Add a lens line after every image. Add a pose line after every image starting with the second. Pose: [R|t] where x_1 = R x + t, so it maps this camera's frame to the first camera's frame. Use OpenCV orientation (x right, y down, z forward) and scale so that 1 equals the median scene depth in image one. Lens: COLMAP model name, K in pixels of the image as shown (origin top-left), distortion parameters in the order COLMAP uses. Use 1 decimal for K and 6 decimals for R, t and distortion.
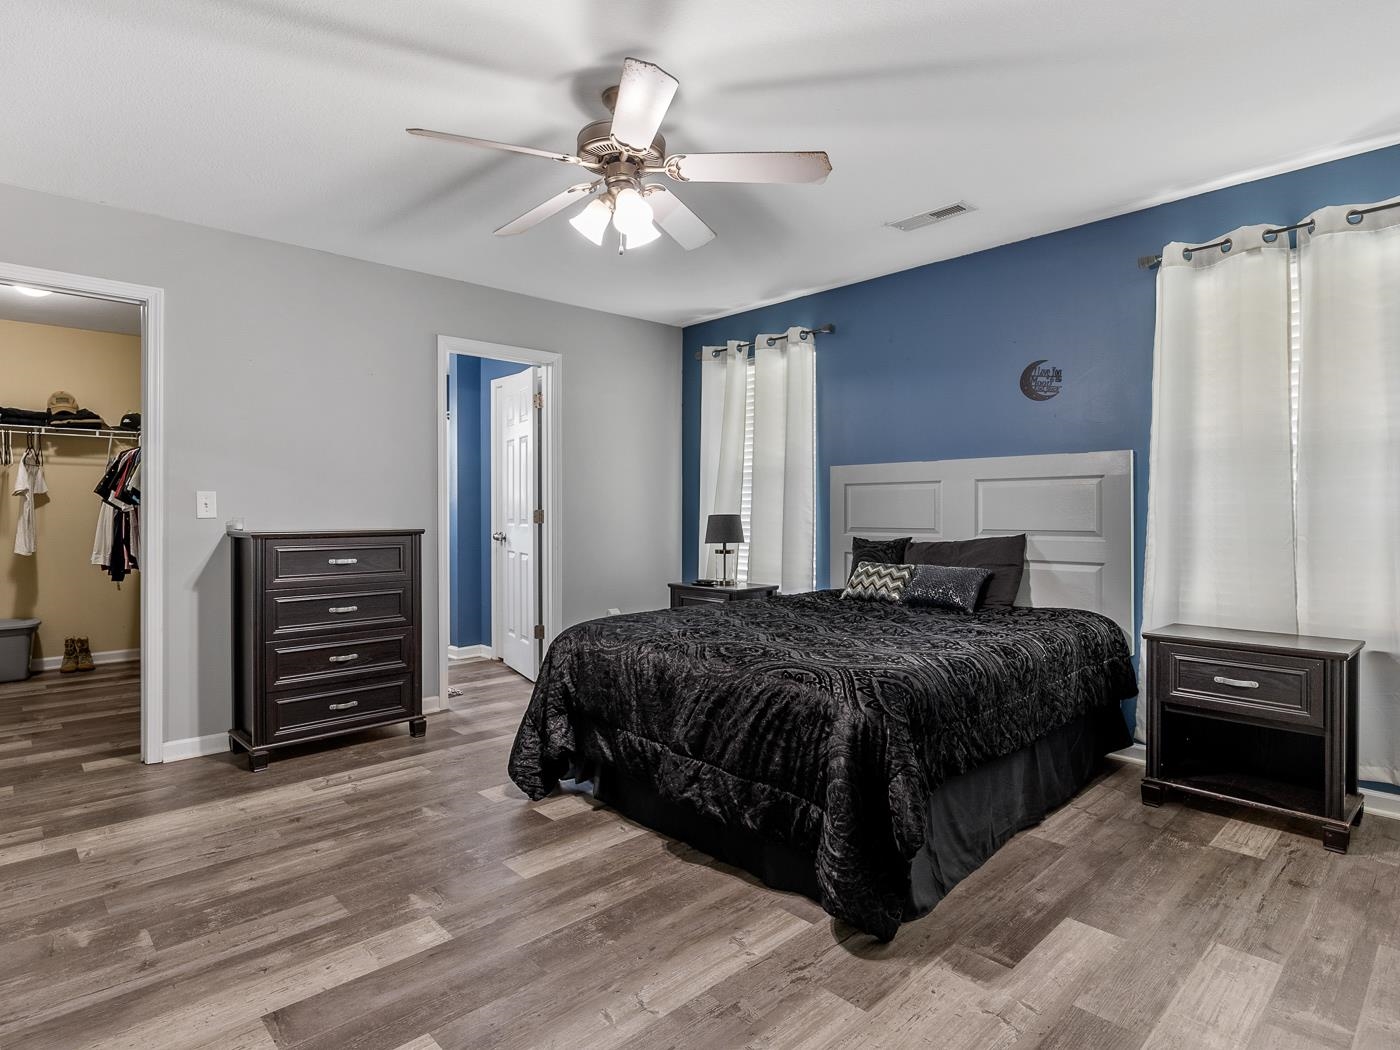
lens RADIAL K [[746.1, 0, 700.0], [0, 746.1, 525.0], [0, 0, 1]] dist [0.002987, 0.001172]
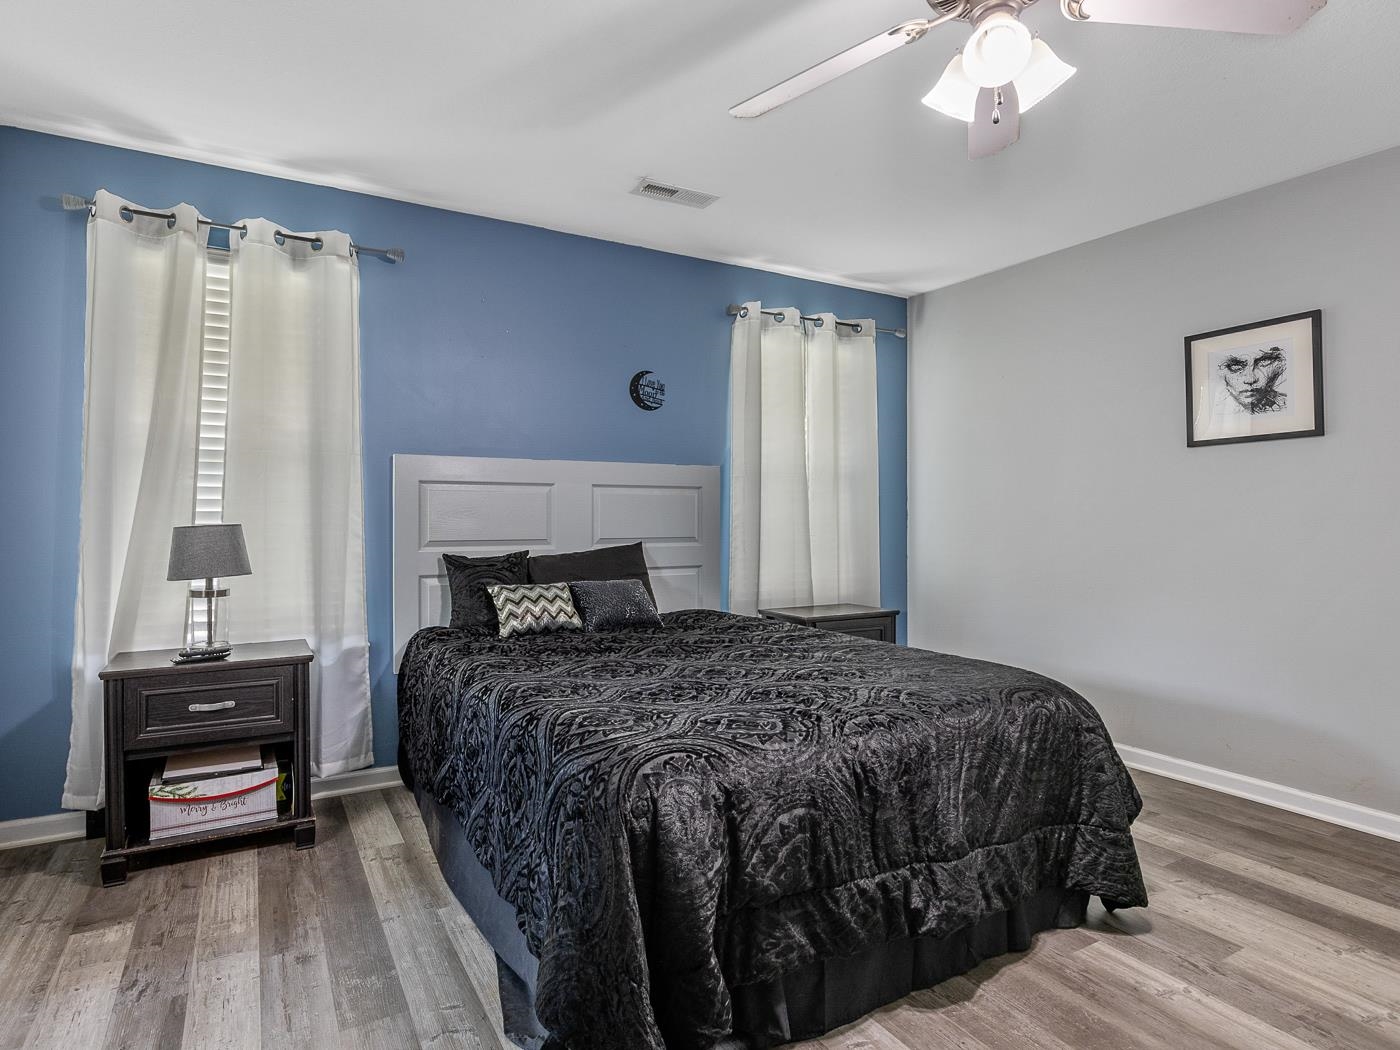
lens RADIAL K [[746.1, 0, 700.0], [0, 746.1, 525.0], [0, 0, 1]] dist [0.002987, 0.001172]
pose [[0.280919, -0.027175, 0.959347, -0.426547], [0.001077, 0.999607, 0.028000, -0.032226], [-0.959731, -0.006833, 0.280838, 0.541196]]
